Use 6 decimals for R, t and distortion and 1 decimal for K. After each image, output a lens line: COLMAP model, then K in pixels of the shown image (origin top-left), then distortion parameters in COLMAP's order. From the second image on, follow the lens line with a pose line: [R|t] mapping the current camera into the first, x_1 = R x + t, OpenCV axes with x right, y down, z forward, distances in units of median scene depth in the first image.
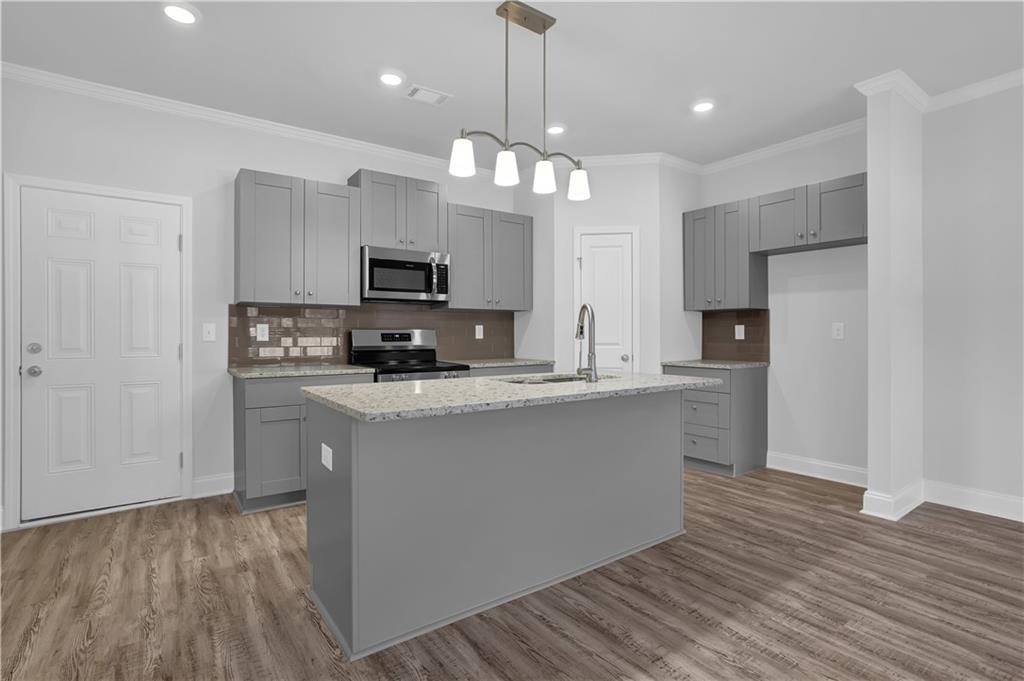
lens RADIAL K [[511.9, 0, 491.3], [0, 511.9, 339.6], [0, 0, 1]] dist [-0.037403, 0.020729]
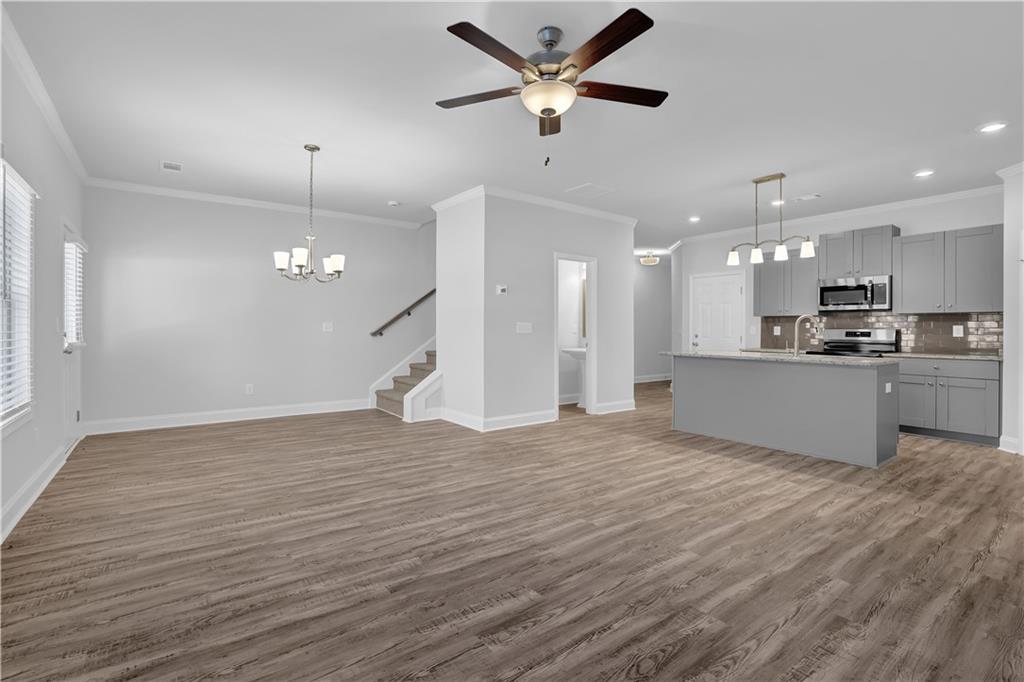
lens RADIAL K [[432.9, 0, 516.0], [0, 432.9, 329.7], [0, 0, 1]] dist [-0.000485, 0.000477]
pose [[0.026626, -0.003921, -0.999638, 1.374131], [-0.016441, 0.999855, -0.004360, 0.005294], [0.999510, 0.016551, 0.026557, -0.058840]]
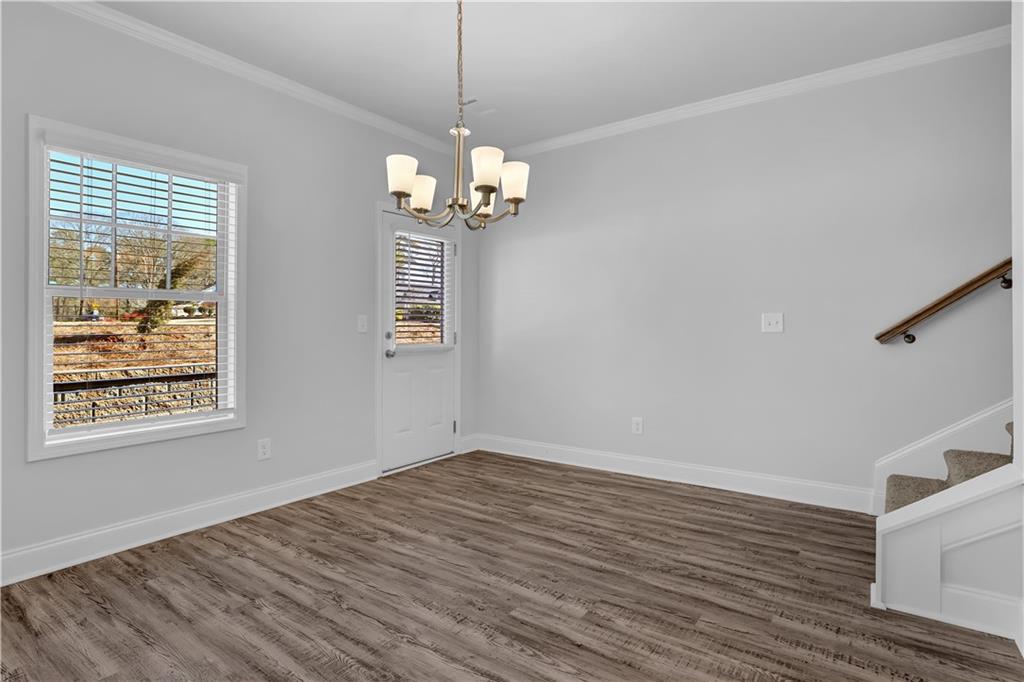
lens RADIAL K [[541.0, 0, 503.2], [0, 541.0, 327.0], [0, 0, 1]] dist [-0.042384, 0.026093]
pose [[-0.945166, 0.000236, -0.326590, 0.350400], [-0.002466, 0.999966, 0.007859, 0.001216], [0.326581, 0.008233, -0.945133, 0.073780]]
